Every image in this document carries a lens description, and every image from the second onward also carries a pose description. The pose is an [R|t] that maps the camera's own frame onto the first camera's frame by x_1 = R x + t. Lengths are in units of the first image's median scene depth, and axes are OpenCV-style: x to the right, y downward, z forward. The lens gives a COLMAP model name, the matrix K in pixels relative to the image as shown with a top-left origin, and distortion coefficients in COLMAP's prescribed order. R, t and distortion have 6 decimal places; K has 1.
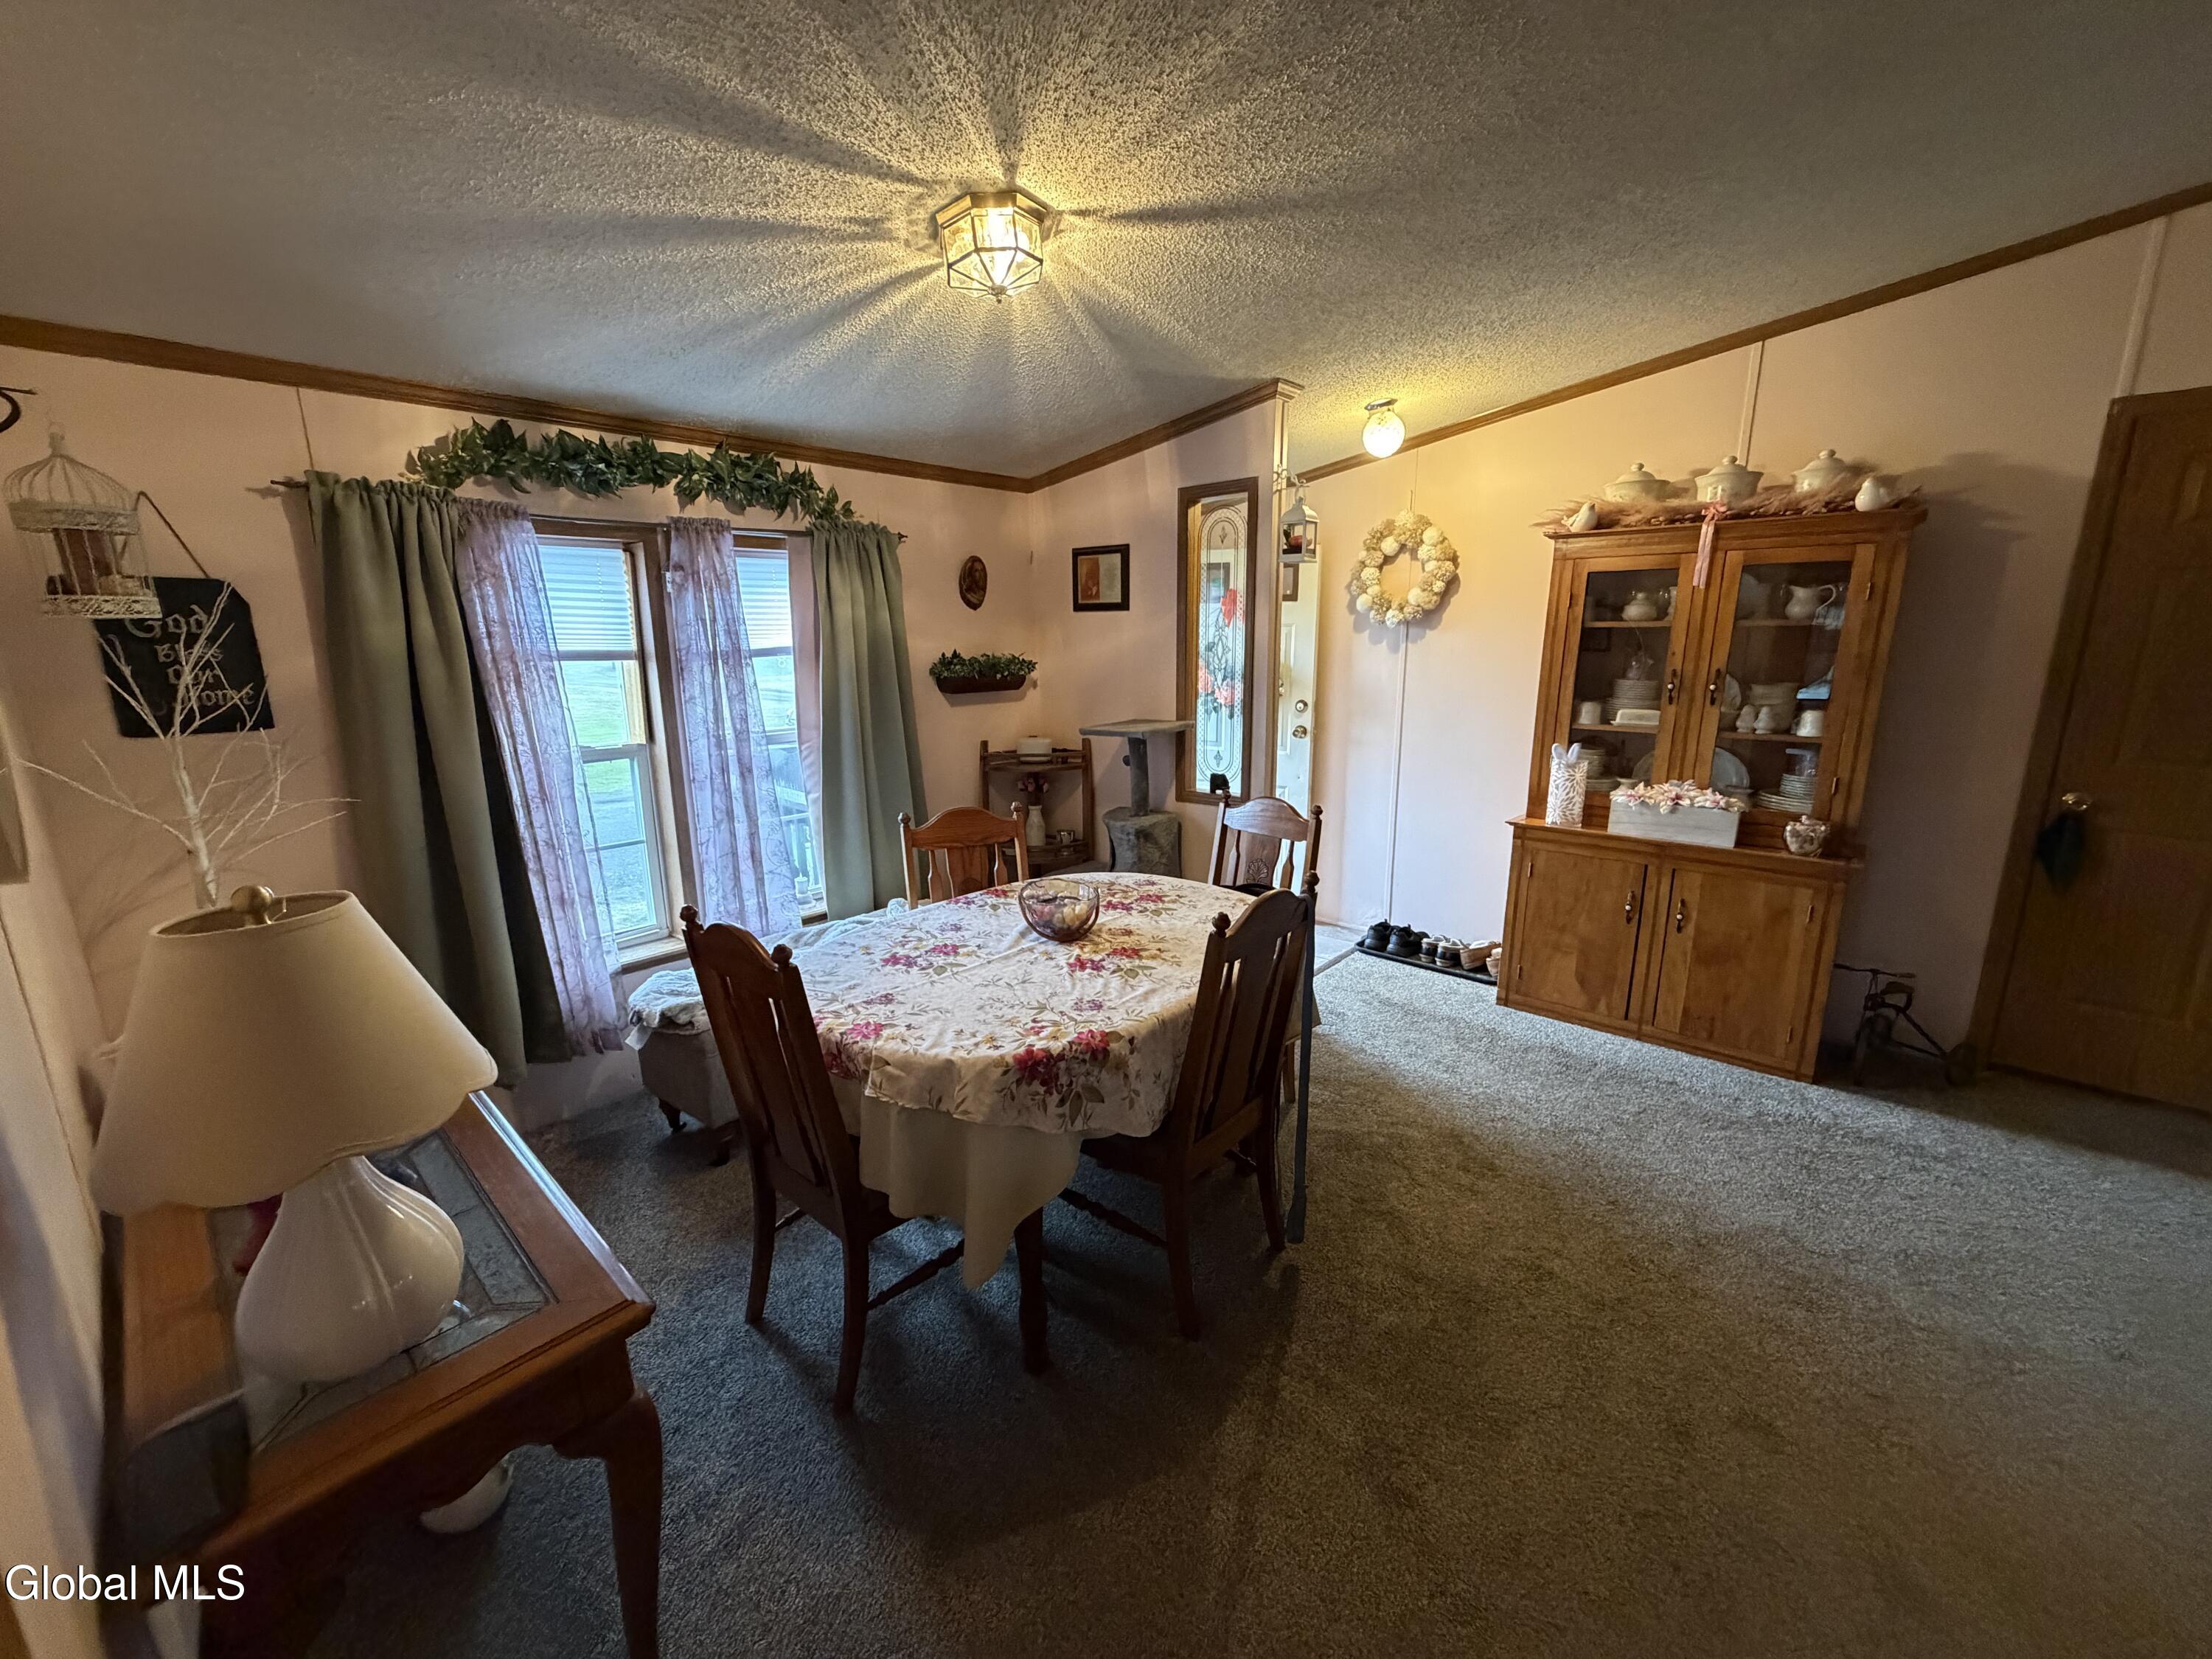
lens RADIAL K [[888.3, 0, 1103.4], [0, 888.3, 825.4], [0, 0, 1]] dist [0.001146, -0.000026]
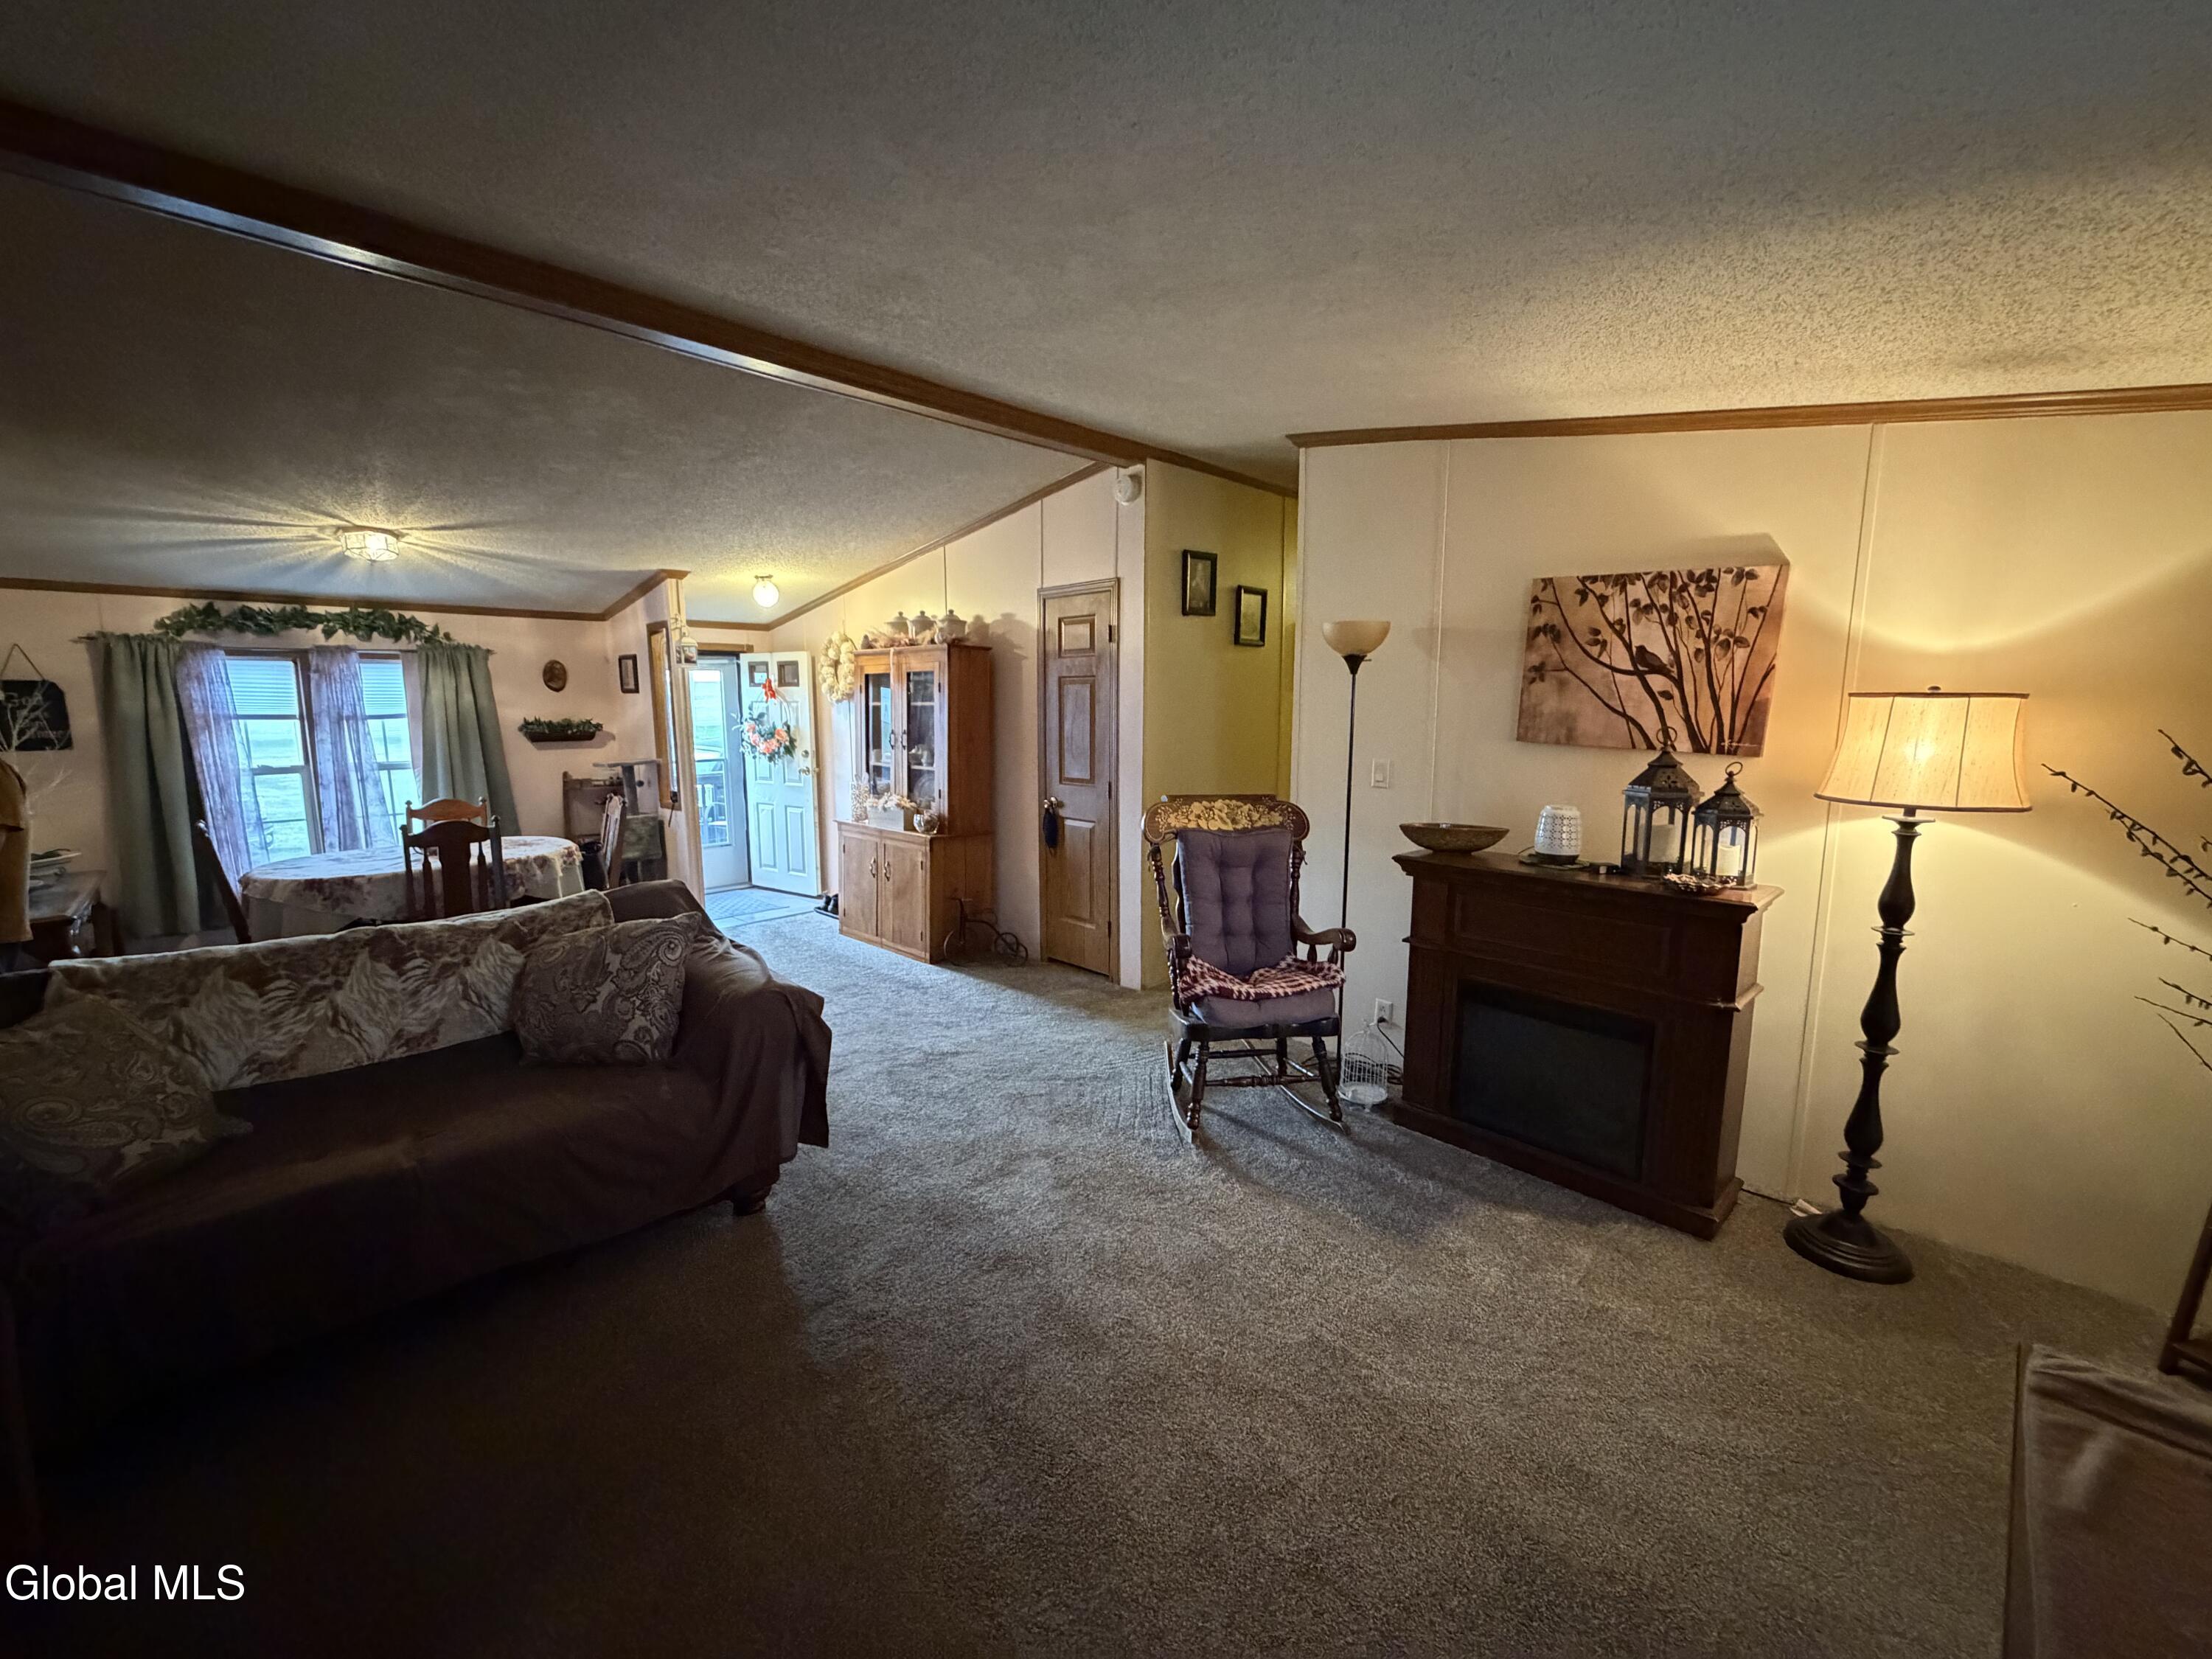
lens RADIAL K [[888.3, 0, 1108.2], [0, 888.3, 830.8], [0, 0, 1]] dist [0.001146, -0.000026]
pose [[0.999065, 0.012353, -0.041425, 1.247922], [-0.015191, 0.997508, -0.068901, 0.147522], [0.040471, 0.069466, 0.996763, -0.768993]]
